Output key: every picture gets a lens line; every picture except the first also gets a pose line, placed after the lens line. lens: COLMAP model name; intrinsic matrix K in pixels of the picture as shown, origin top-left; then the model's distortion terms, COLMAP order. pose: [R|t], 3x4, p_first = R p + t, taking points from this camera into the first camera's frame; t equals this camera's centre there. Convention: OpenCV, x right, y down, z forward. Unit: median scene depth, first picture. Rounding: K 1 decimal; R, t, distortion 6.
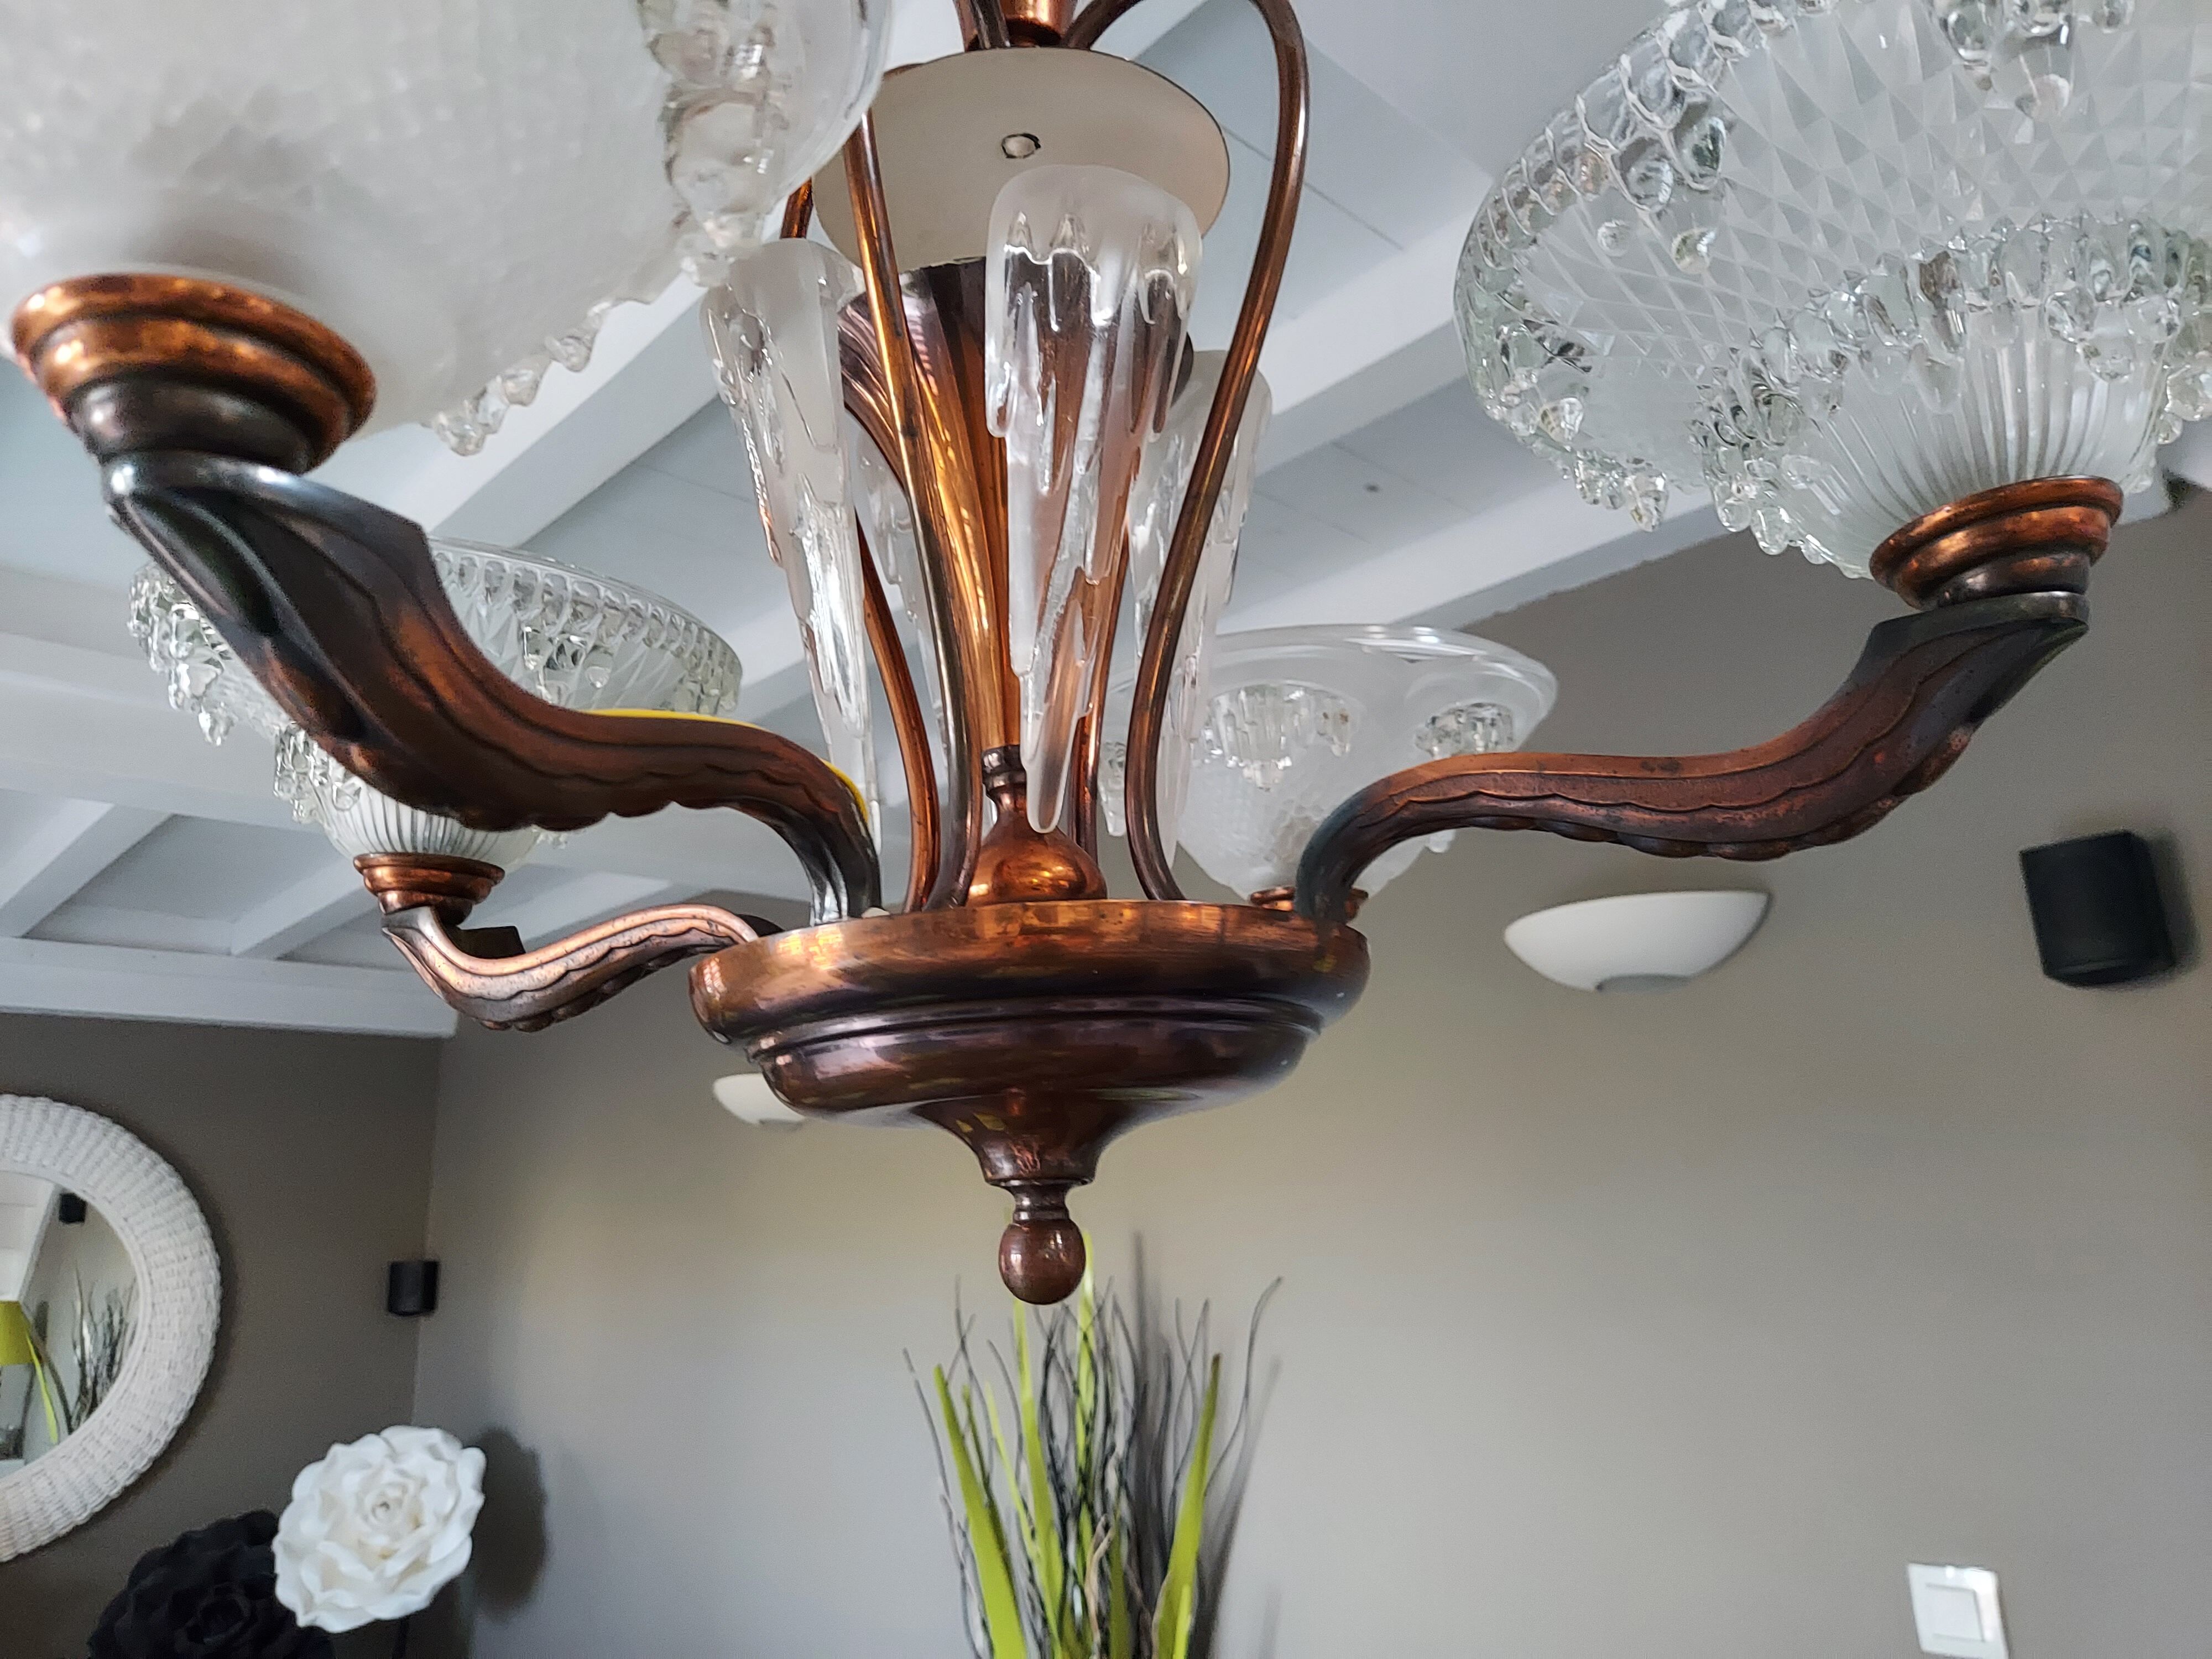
lens RADIAL K [[1580.2, 0, 1106.0], [0, 1580.2, 829.5], [0, 0, 1]] dist [-0.005637, 0.000946]
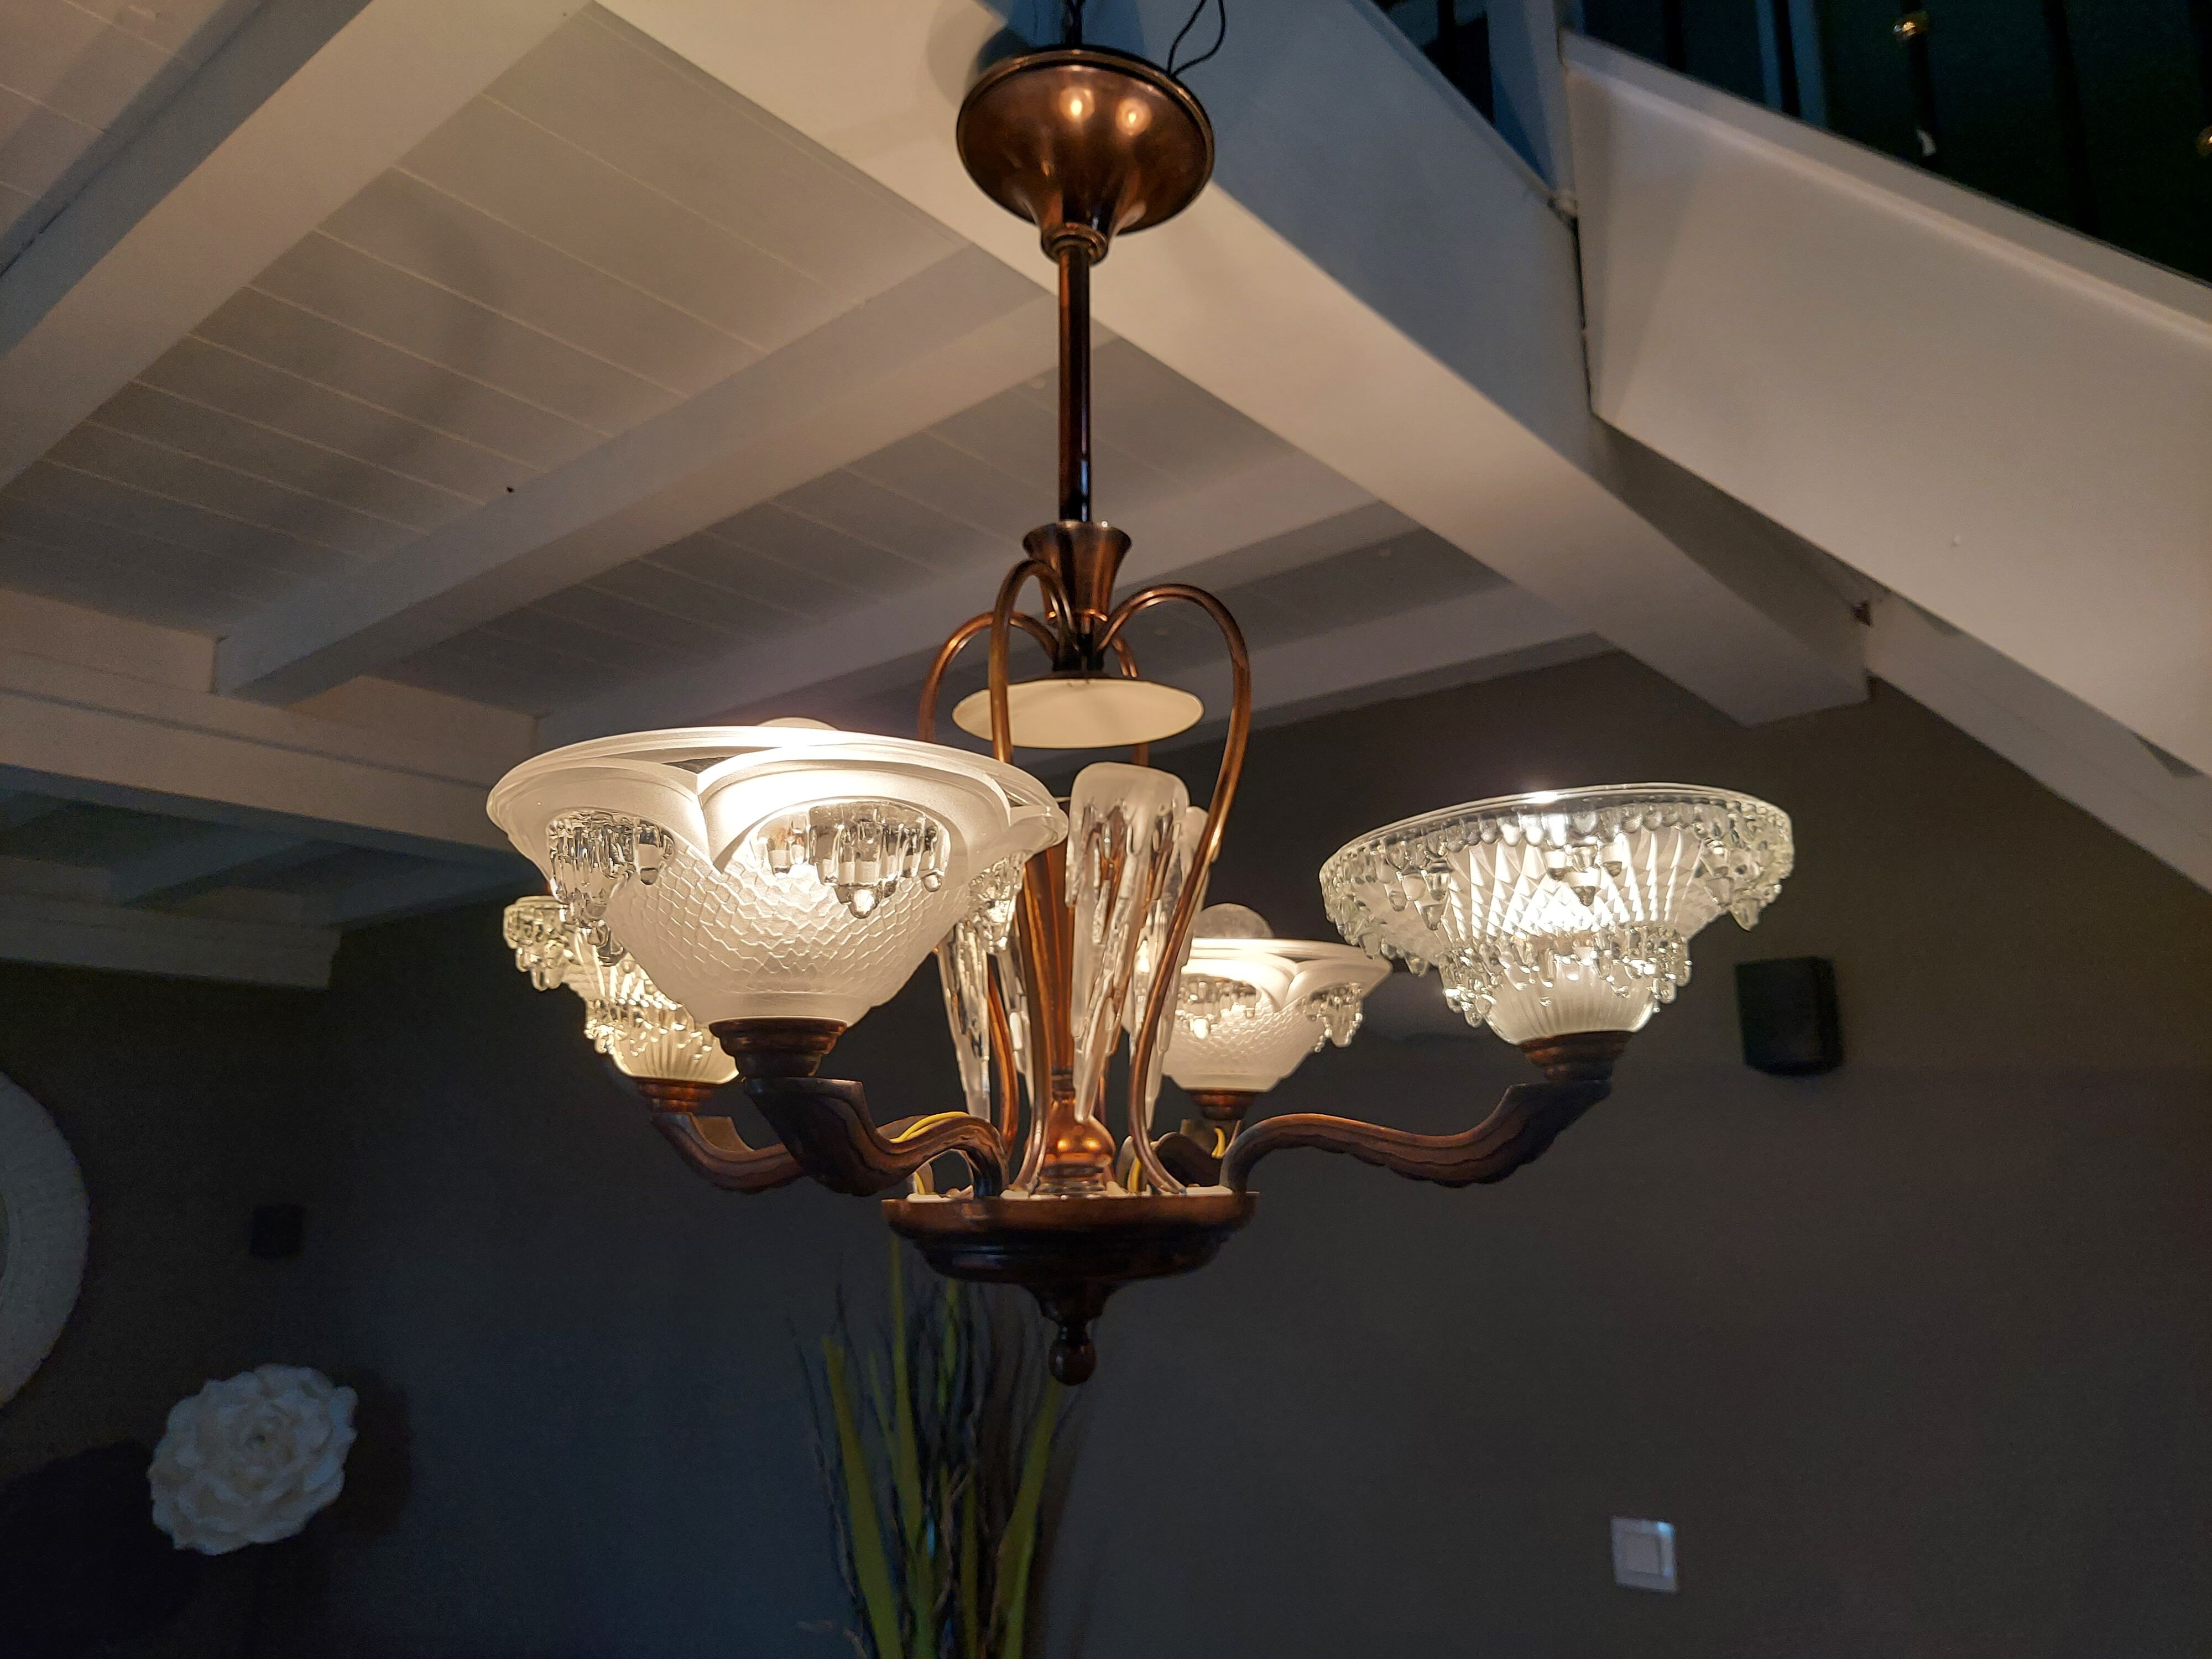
lens RADIAL K [[1647.7, 0, 1106.0], [0, 1647.7, 829.5], [0, 0, 1]] dist [-0.006363, -0.008765]
pose [[0.992612, 0.059033, 0.106002, -0.035925], [-0.064056, 0.996948, 0.044618, -0.064785], [-0.103045, -0.051078, 0.993364, -0.132452]]
